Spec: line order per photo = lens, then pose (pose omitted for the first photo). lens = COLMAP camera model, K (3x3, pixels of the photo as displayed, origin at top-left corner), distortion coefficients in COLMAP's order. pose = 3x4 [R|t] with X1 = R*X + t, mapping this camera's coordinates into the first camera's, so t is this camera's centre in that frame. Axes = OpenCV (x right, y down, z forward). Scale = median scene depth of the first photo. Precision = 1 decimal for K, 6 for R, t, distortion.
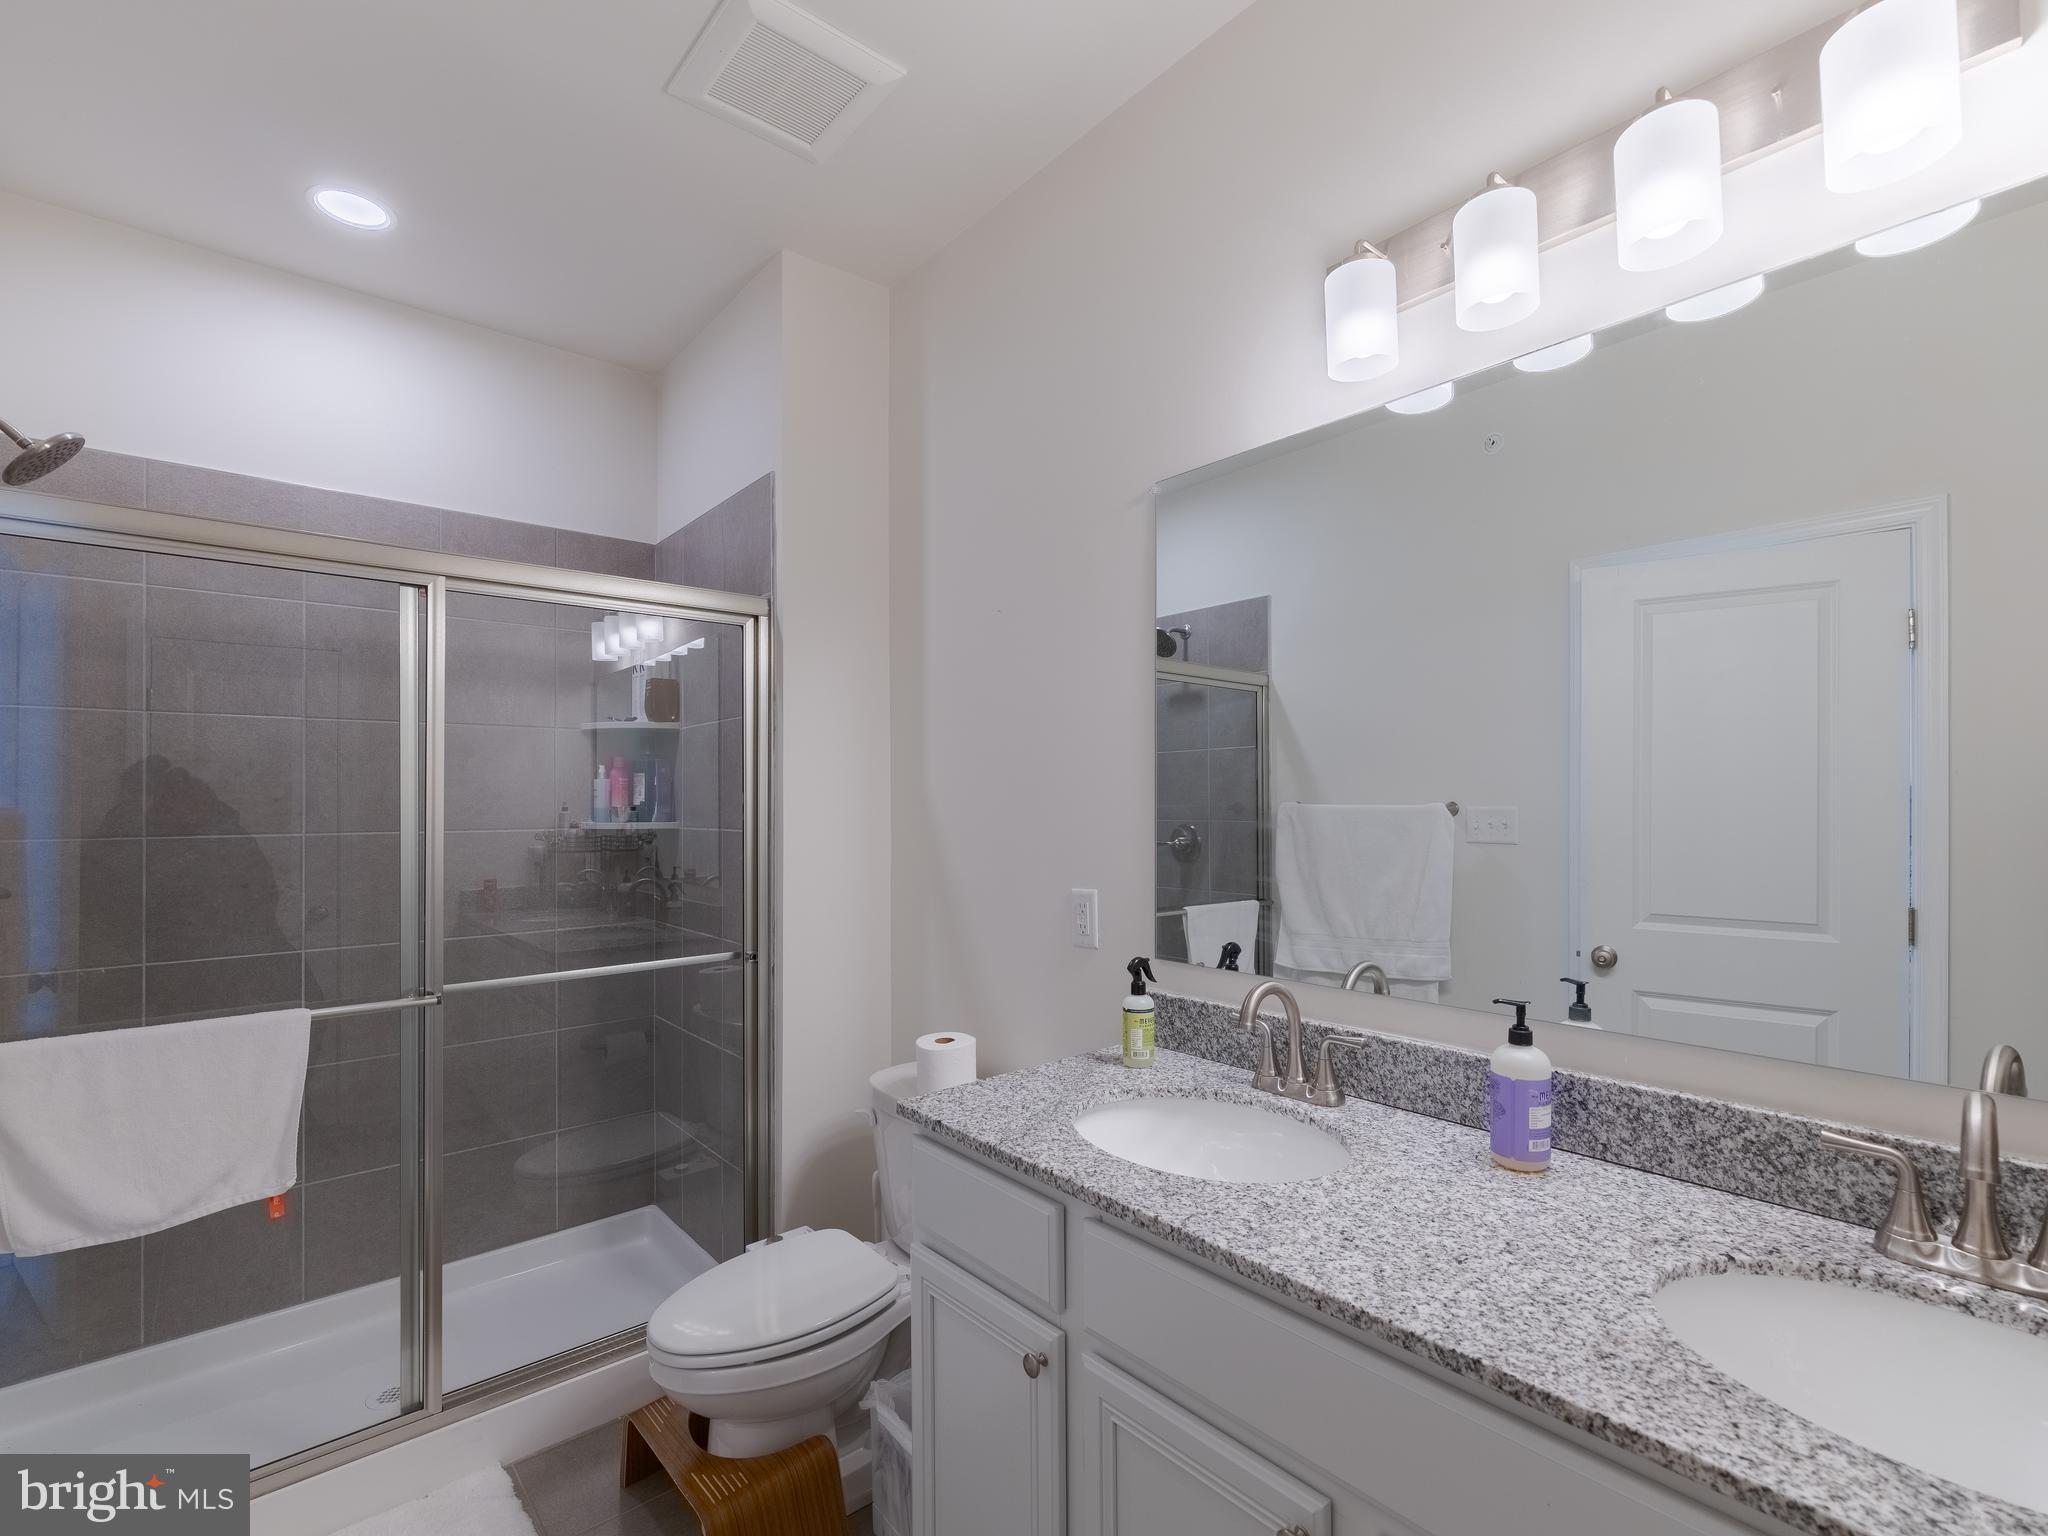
lens RADIAL K [[903.2, 0, 998.1], [0, 903.2, 780.7], [0, 0, 1]] dist [-0.025627, -0.000199]
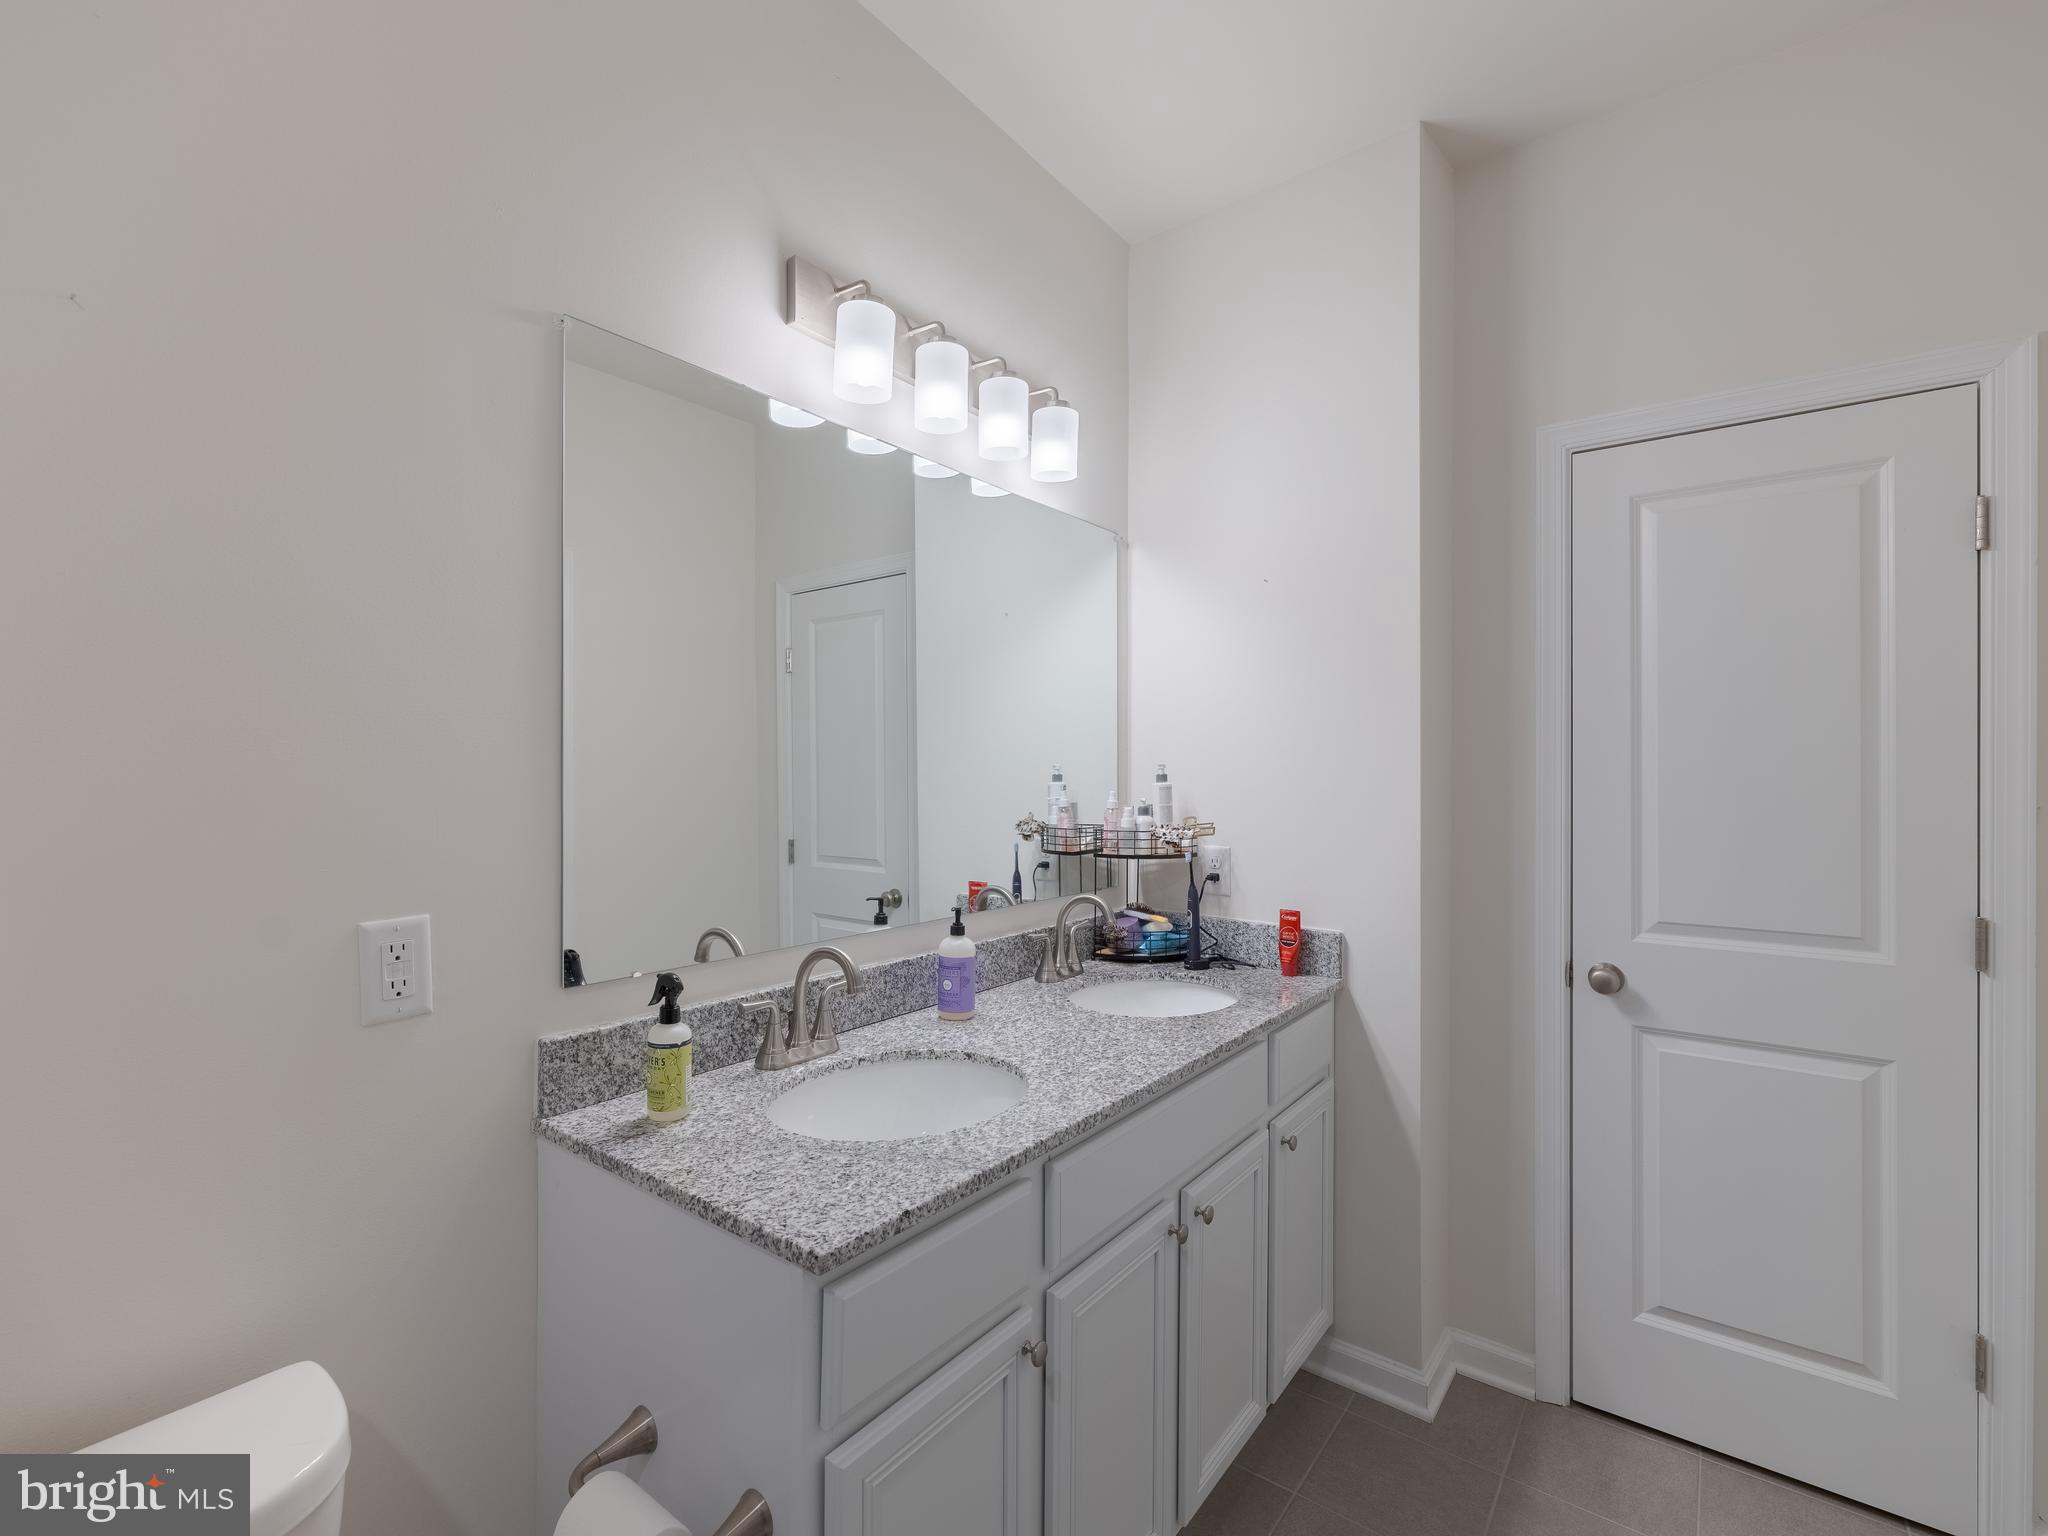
lens RADIAL K [[927.8, 0, 1018.3], [0, 927.8, 761.6], [0, 0, 1]] dist [-0.000274, -0.005294]
pose [[-0.212997, 0.011495, 0.976985, -0.879121], [-0.029578, 0.999397, -0.018207, 0.032559], [-0.976605, -0.032776, -0.212529, 1.170542]]
